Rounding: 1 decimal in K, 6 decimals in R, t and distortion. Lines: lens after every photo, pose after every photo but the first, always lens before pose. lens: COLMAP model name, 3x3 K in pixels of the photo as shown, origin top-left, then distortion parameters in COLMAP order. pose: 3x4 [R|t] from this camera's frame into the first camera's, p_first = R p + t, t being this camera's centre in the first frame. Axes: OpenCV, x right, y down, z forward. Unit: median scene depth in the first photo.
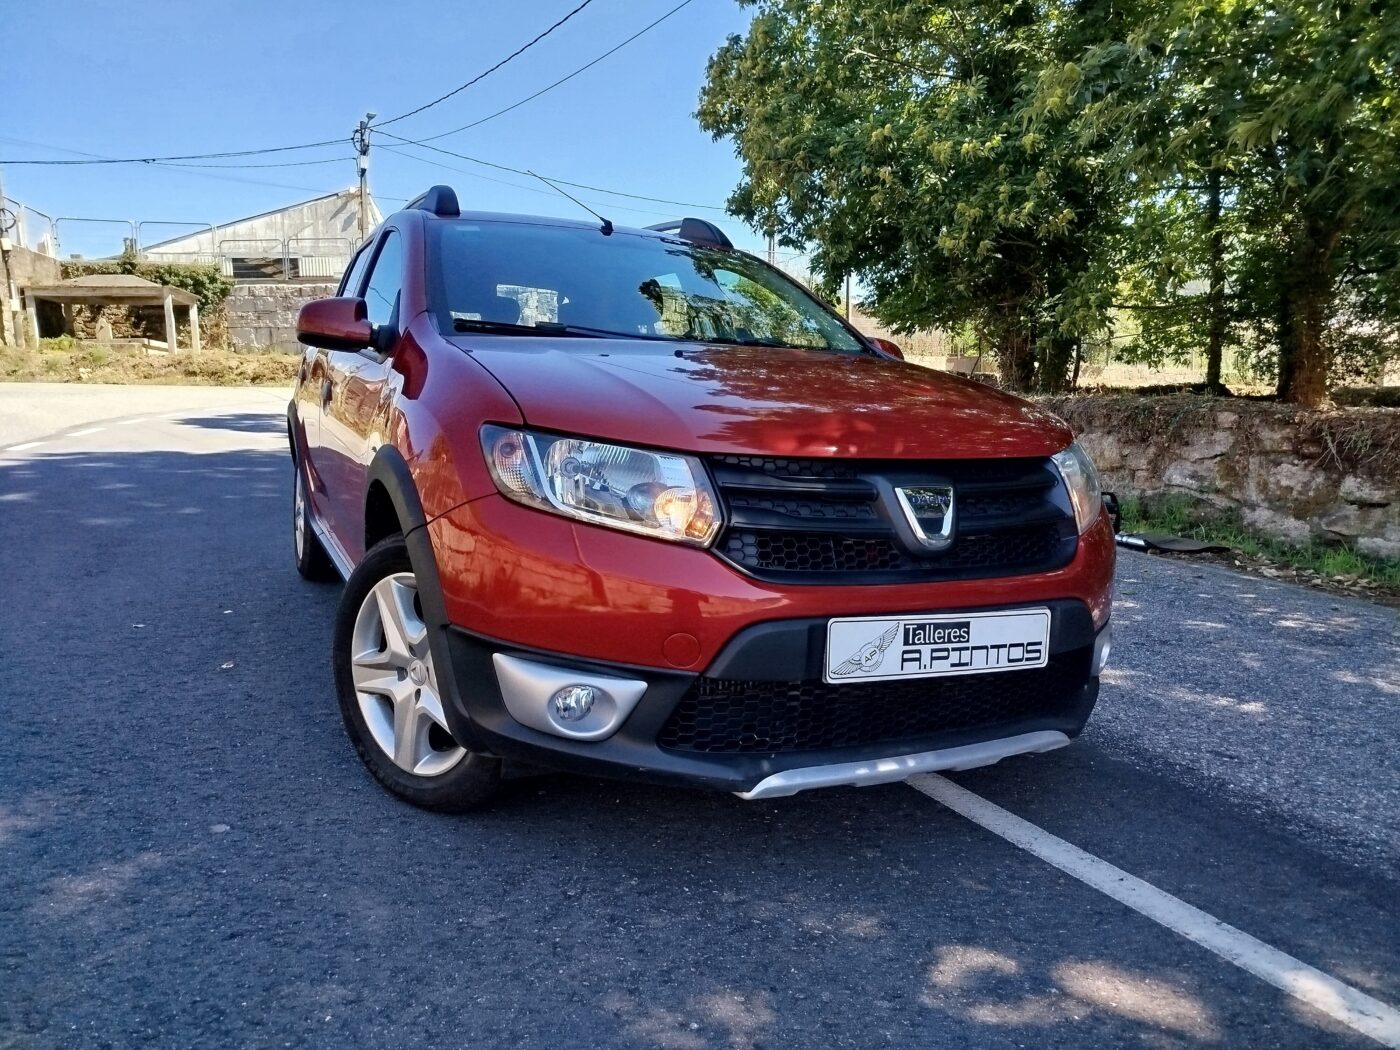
lens RADIAL K [[969.2, 0, 703.5], [0, 969.2, 522.8], [0, 0, 1]] dist [-0.009127, -0.005050]
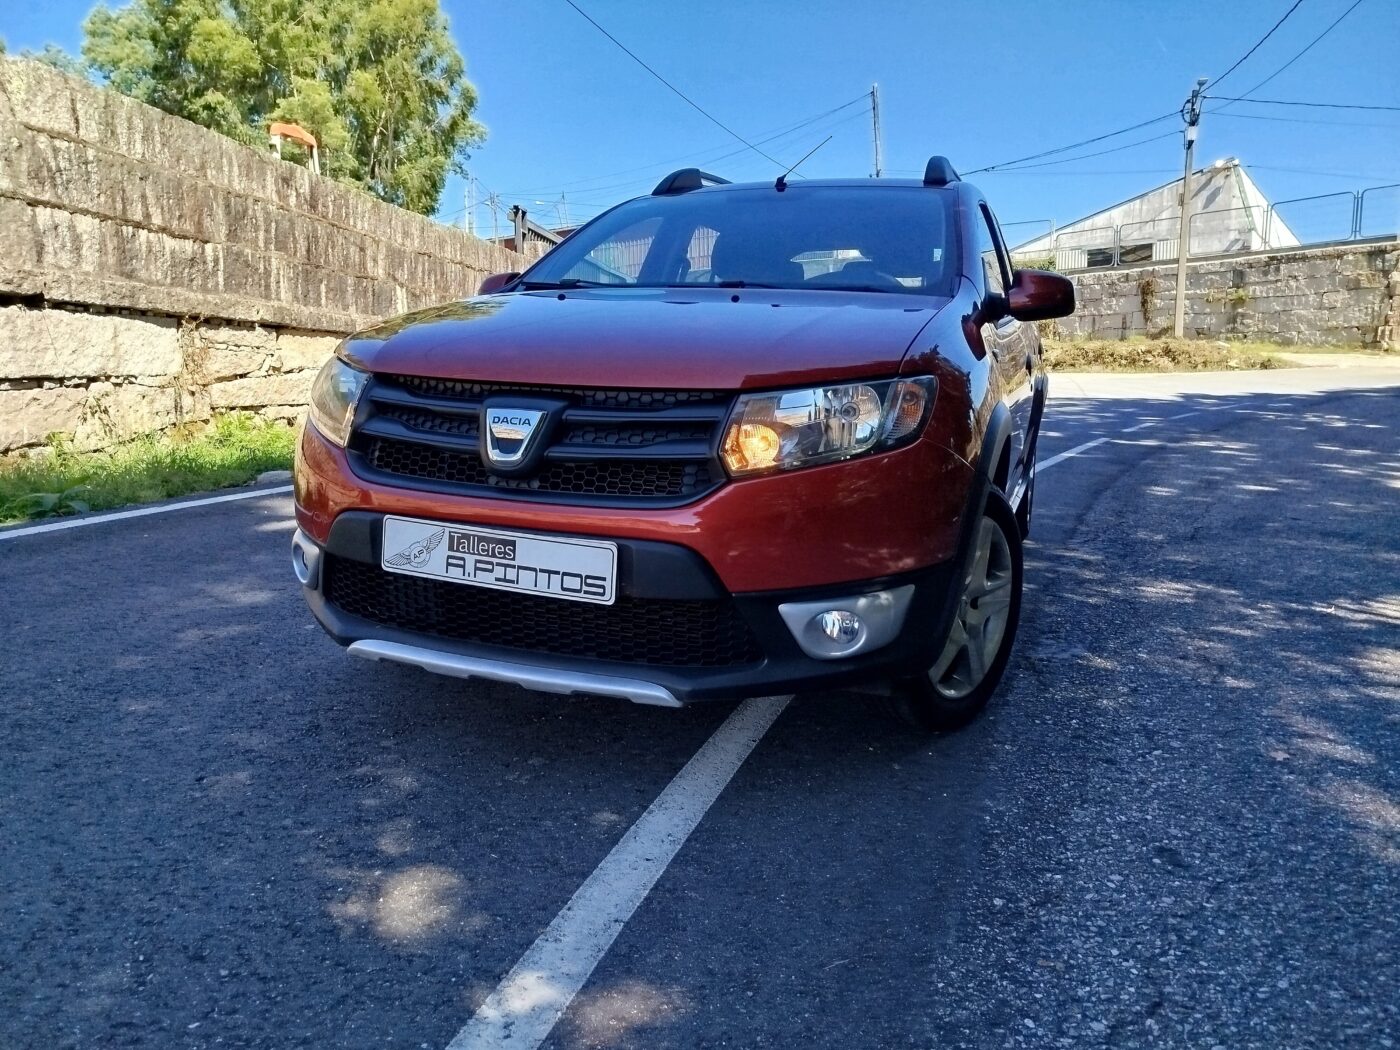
lens RADIAL K [[969.2, 0, 703.5], [0, 969.2, 522.8], [0, 0, 1]] dist [-0.009127, -0.005050]
pose [[0.676318, 0.095574, -0.730383, 1.143203], [-0.087146, 0.994965, 0.049501, 0.014880], [0.731436, 0.030172, 0.681242, 0.439595]]
